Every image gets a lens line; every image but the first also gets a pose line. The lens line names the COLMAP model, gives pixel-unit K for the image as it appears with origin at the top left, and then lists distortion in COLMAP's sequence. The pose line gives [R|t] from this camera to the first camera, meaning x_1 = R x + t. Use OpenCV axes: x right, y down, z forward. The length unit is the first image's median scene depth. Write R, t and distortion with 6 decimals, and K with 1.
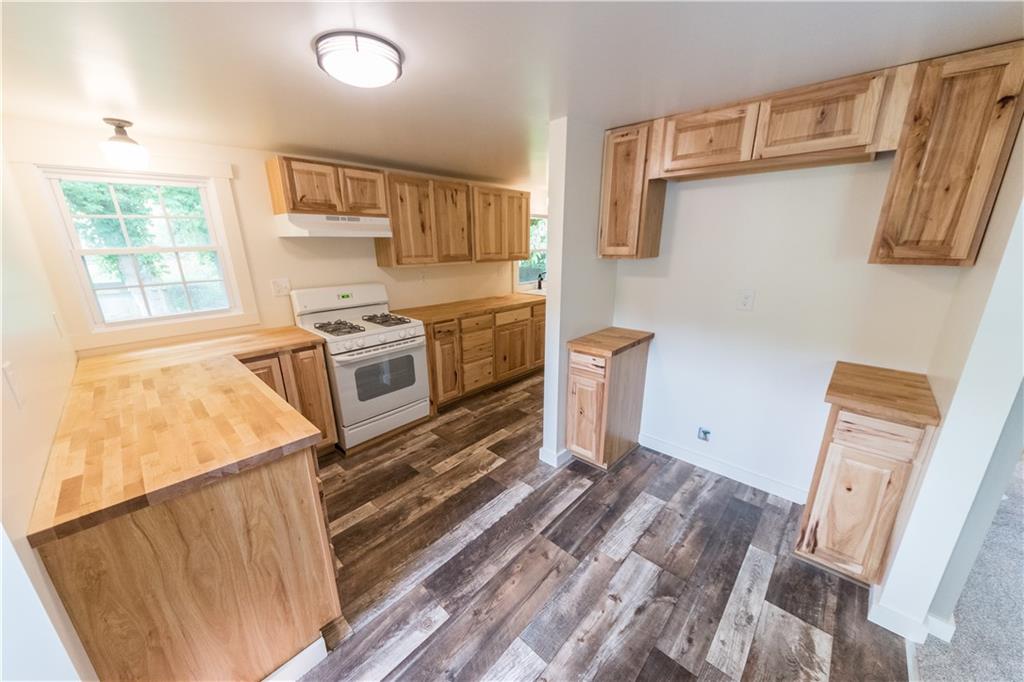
lens RADIAL K [[359.1, 0, 493.6], [0, 359.1, 359.6], [0, 0, 1]] dist [0.004261, -0.003503]
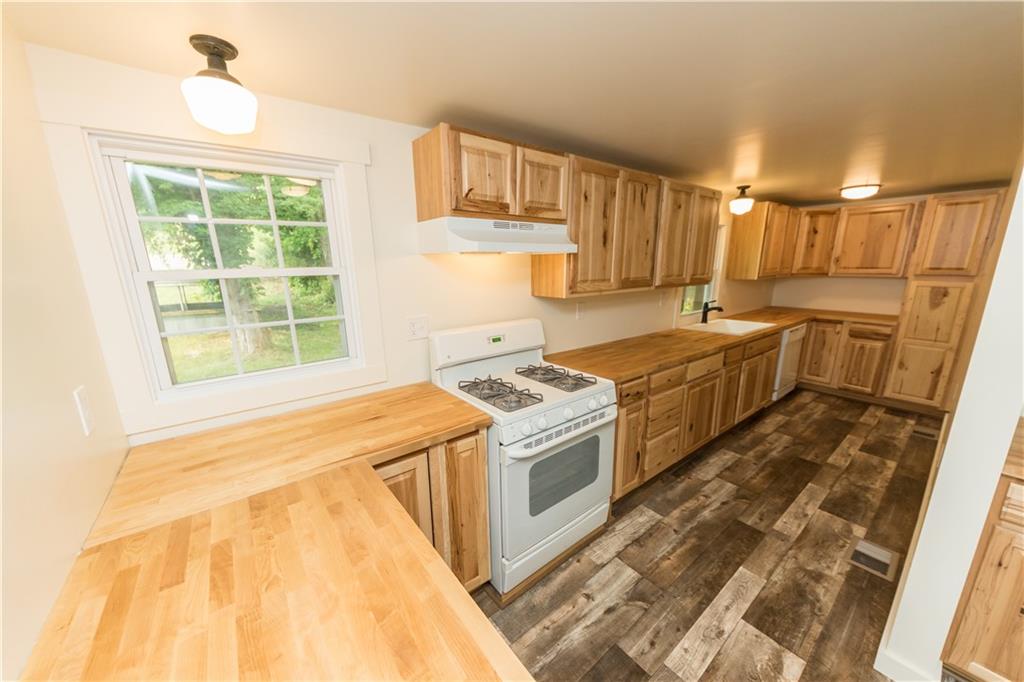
lens RADIAL K [[359.1, 0, 485.1], [0, 359.1, 356.9], [0, 0, 1]] dist [0.004261, -0.003503]
pose [[0.985137, 0.036180, -0.167917, -0.366514], [-0.046259, 0.997330, -0.056504, -0.120201], [0.165424, 0.063432, 0.984180, 0.381994]]
